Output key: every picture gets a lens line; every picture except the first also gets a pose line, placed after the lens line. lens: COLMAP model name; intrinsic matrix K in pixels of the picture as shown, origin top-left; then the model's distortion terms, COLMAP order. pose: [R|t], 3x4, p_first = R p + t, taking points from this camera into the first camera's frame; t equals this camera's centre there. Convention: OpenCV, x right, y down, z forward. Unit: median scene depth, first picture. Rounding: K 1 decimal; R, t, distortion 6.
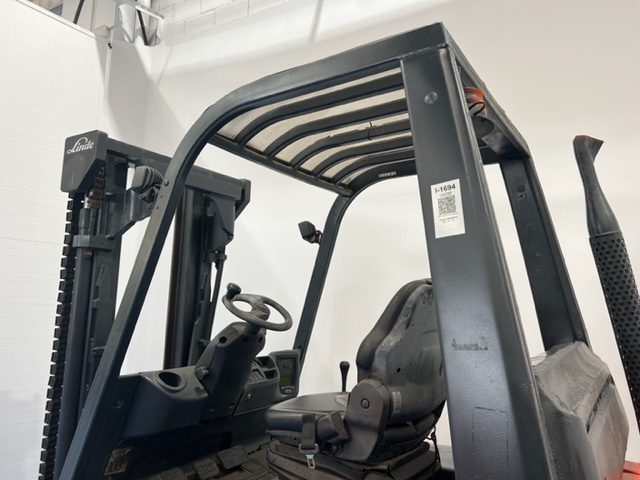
lens RADIAL K [[474.9, 0, 320.0], [0, 474.9, 240.0], [0, 0, 1]] dist [0.089133, -0.127032]
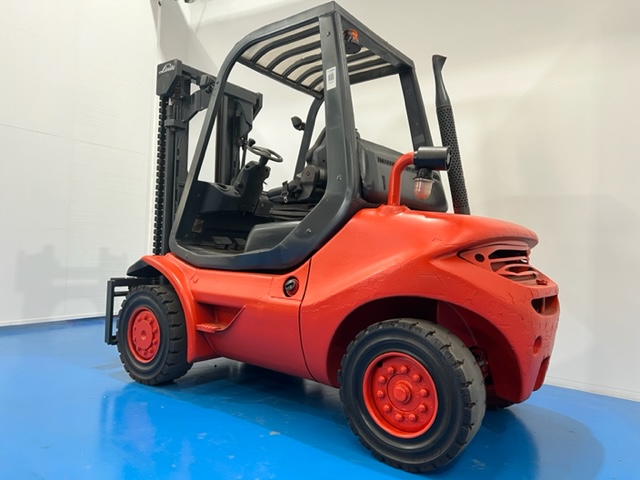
lens RADIAL K [[474.9, 0, 320.0], [0, 474.9, 240.0], [0, 0, 1]] dist [0.089133, -0.127032]
pose [[0.998591, -0.002945, -0.052979, 0.166061], [0.008082, 0.995249, 0.097023, 0.267100], [0.052442, -0.097315, 0.993871, -0.804518]]
